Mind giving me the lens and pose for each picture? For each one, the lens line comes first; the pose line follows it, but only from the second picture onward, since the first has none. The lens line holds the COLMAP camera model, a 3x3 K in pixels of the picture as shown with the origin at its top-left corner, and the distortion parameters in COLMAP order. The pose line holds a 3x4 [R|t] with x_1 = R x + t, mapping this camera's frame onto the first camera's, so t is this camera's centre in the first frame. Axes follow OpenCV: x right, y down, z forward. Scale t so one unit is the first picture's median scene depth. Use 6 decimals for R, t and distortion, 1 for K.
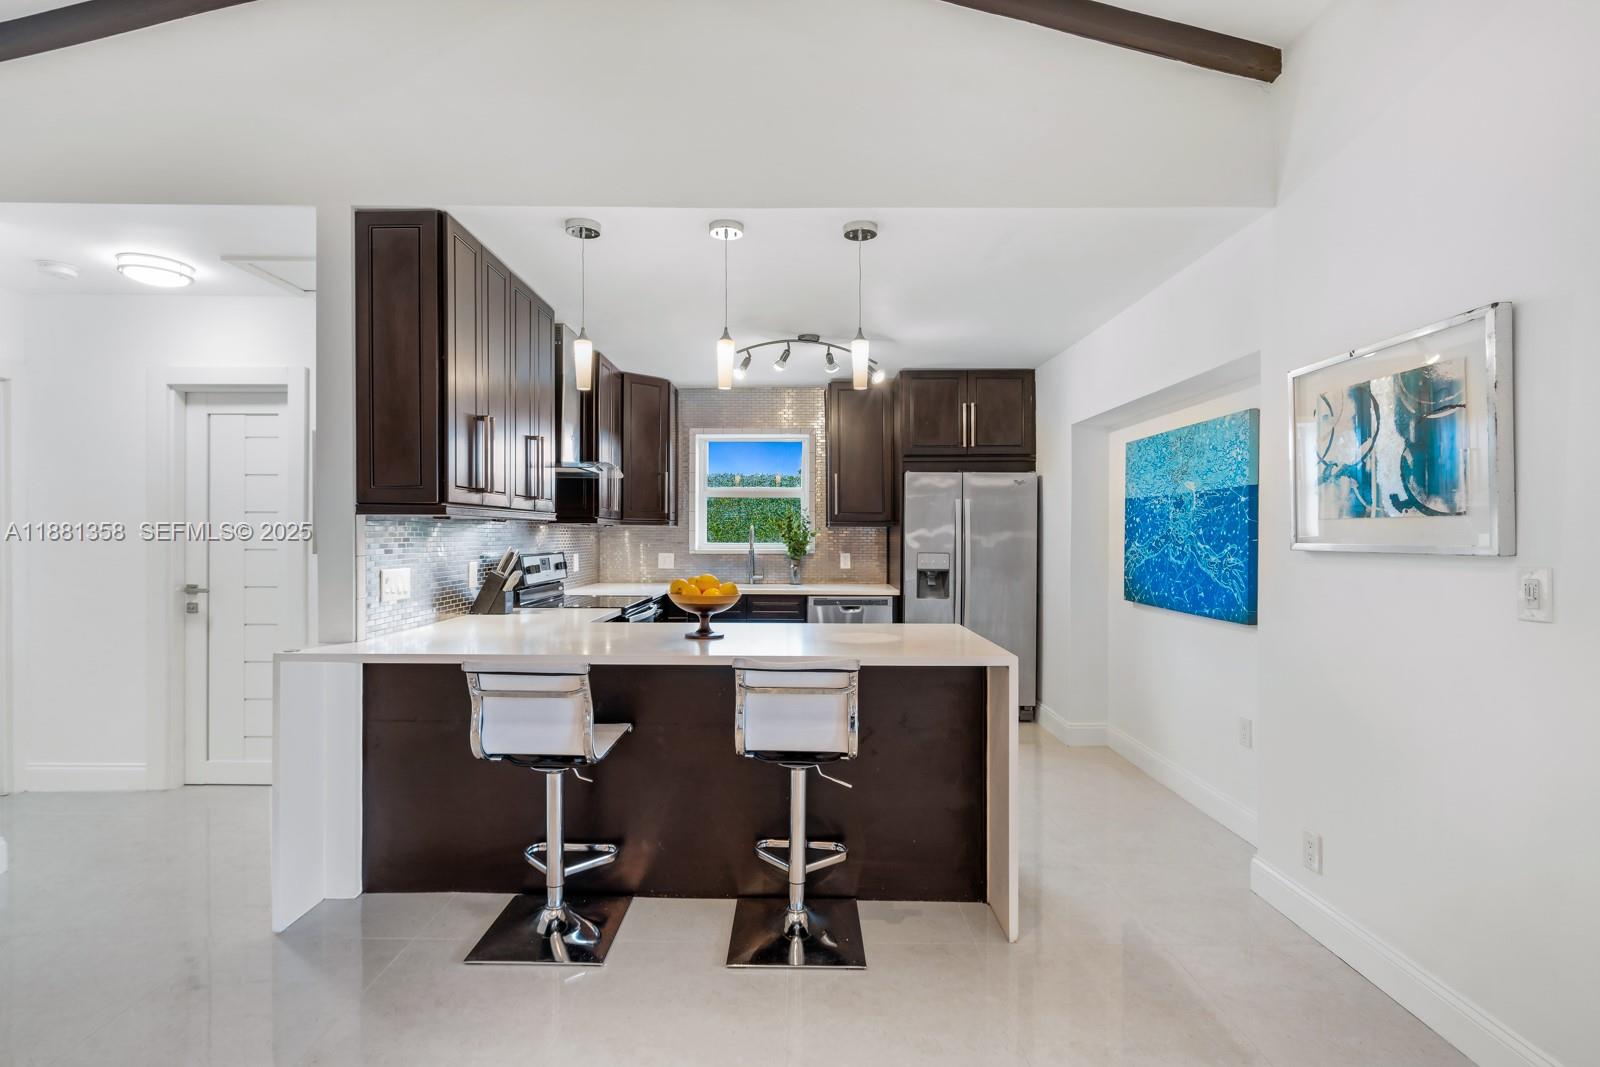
lens RADIAL K [[759.1, 0, 800.0], [0, 759.1, 533.5], [0, 0, 1]] dist [-0.001582, 0.000393]
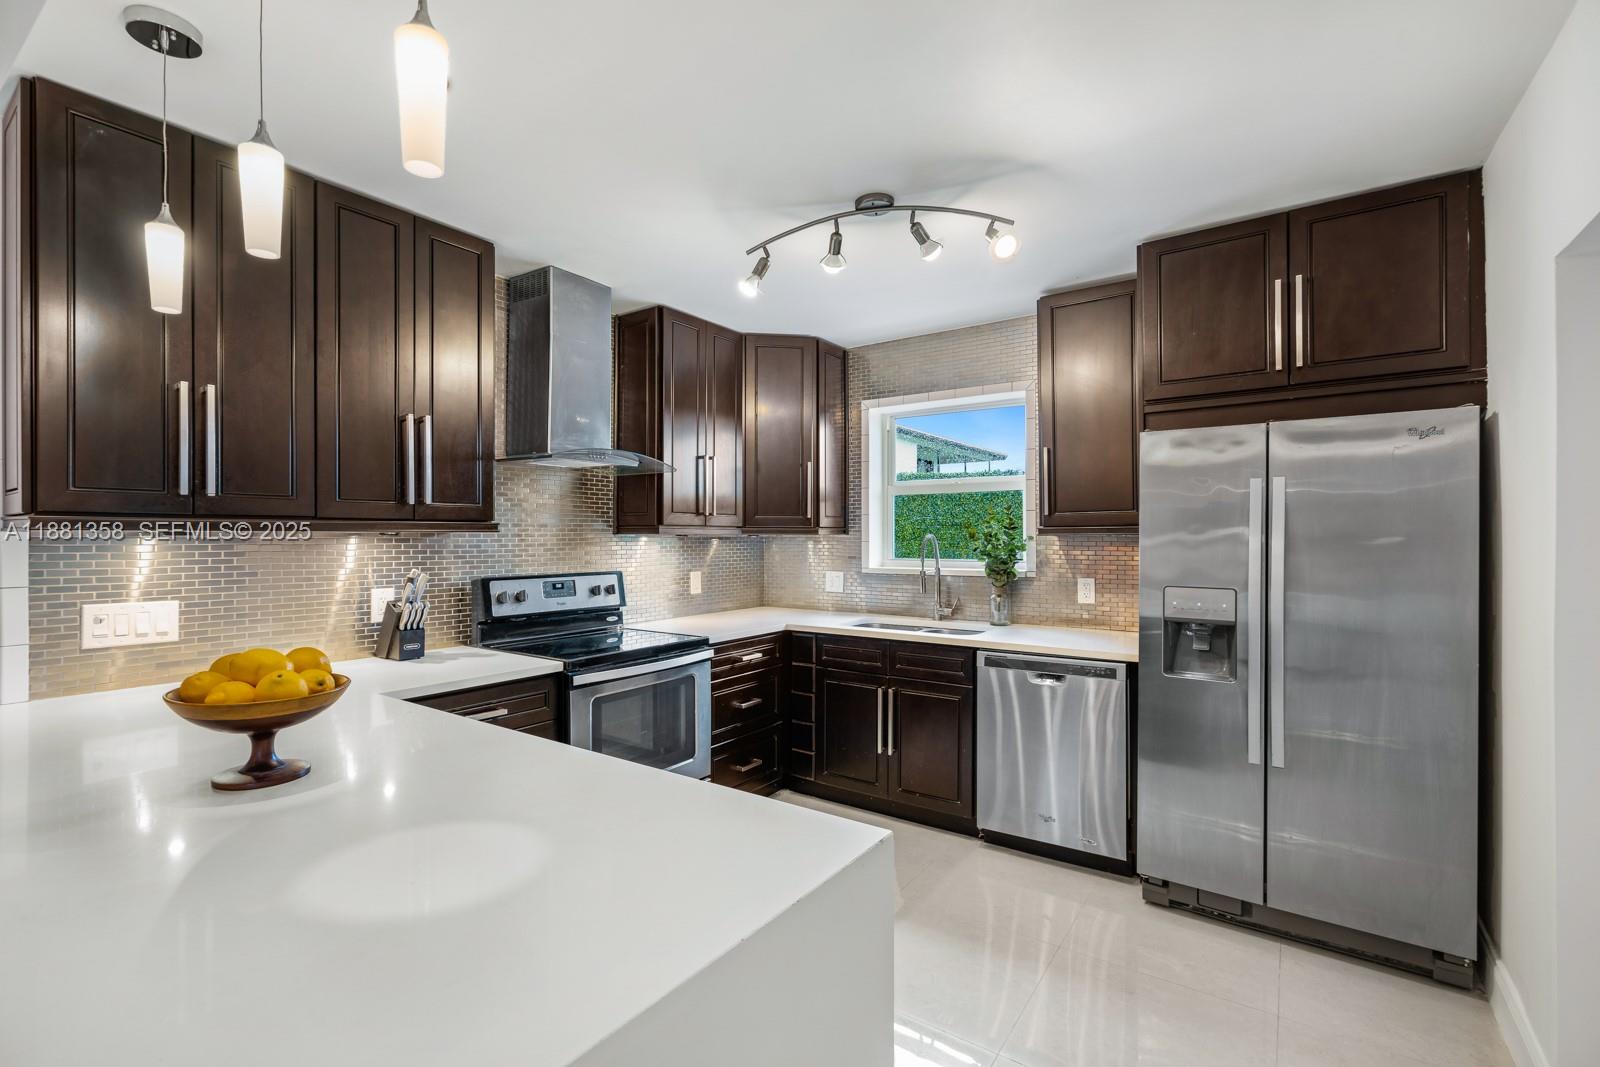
lens RADIAL K [[718.3, 0, 800.0], [0, 718.3, 533.5], [0, 0, 1]] dist [0.003286, 0.000218]
pose [[0.818462, -0.006486, -0.574524, 0.232629], [0.003209, 0.999972, -0.006718, -0.007830], [0.574552, 0.003655, 0.818460, 0.455608]]
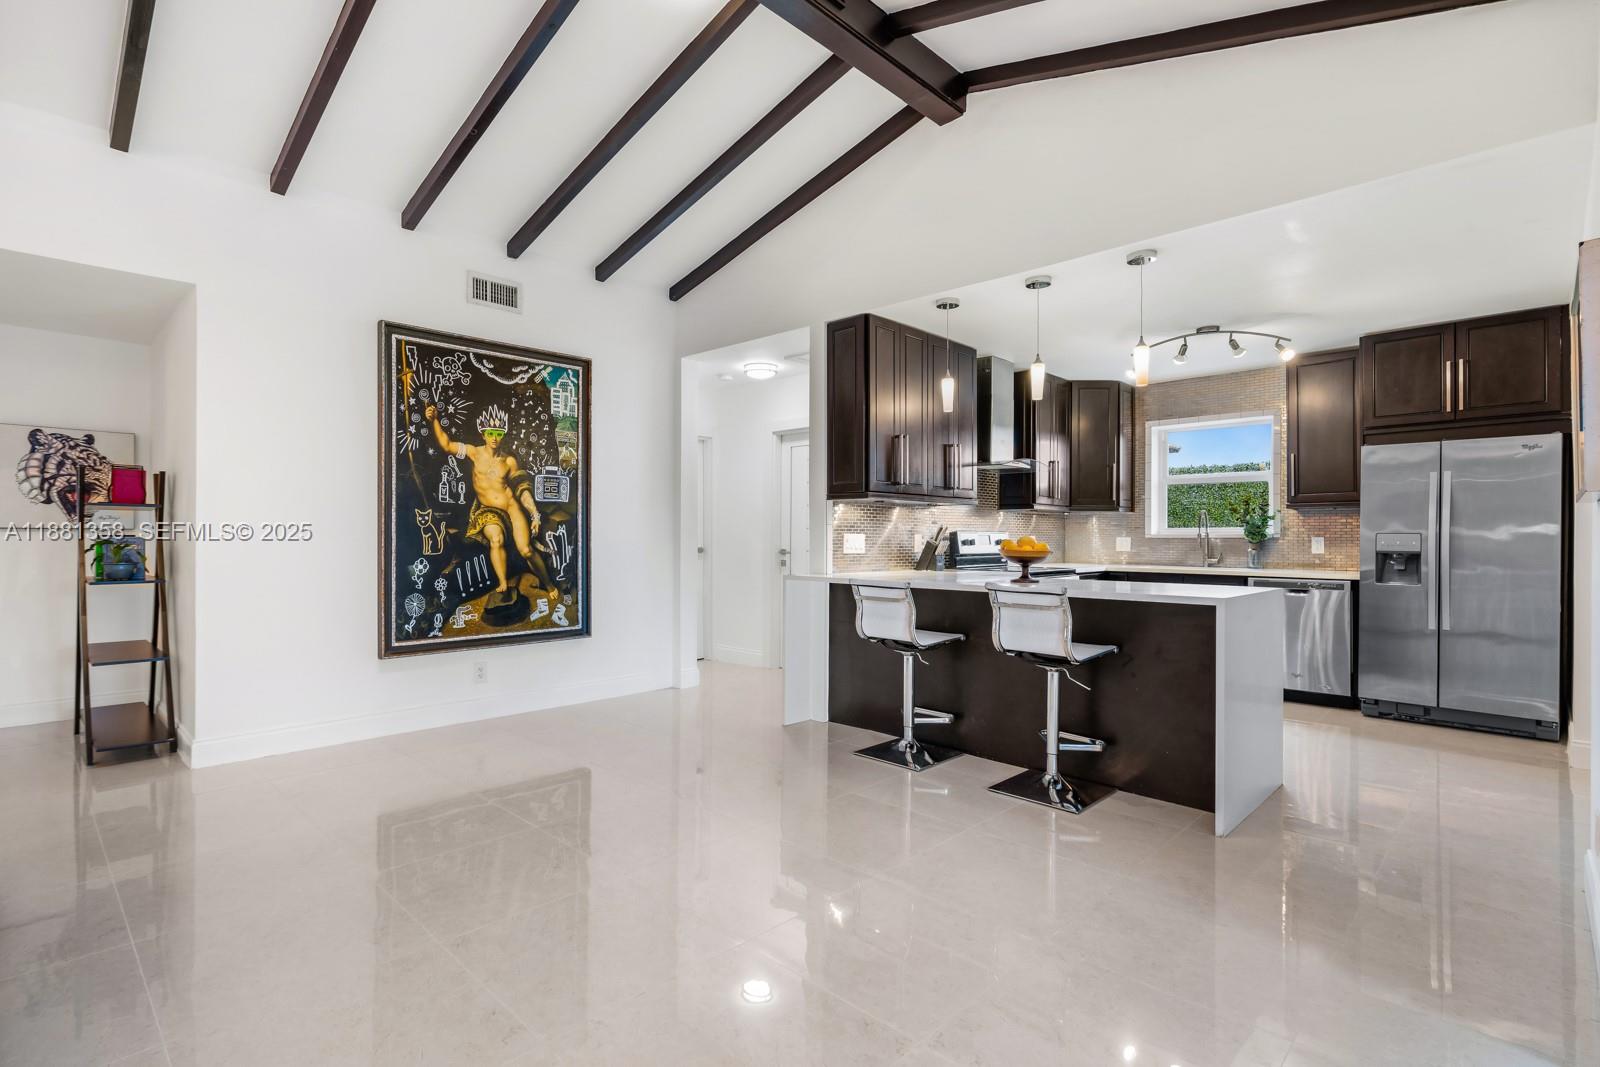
lens RADIAL K [[774.9, 0, 800.0], [0, 774.9, 533.5], [0, 0, 1]] dist [0.012031, 0.000304]
pose [[0.721268, -0.004140, -0.692643, 0.304343], [-0.000786, 0.999977, -0.006795, 0.032416], [0.692655, 0.005445, 0.721248, -0.160158]]
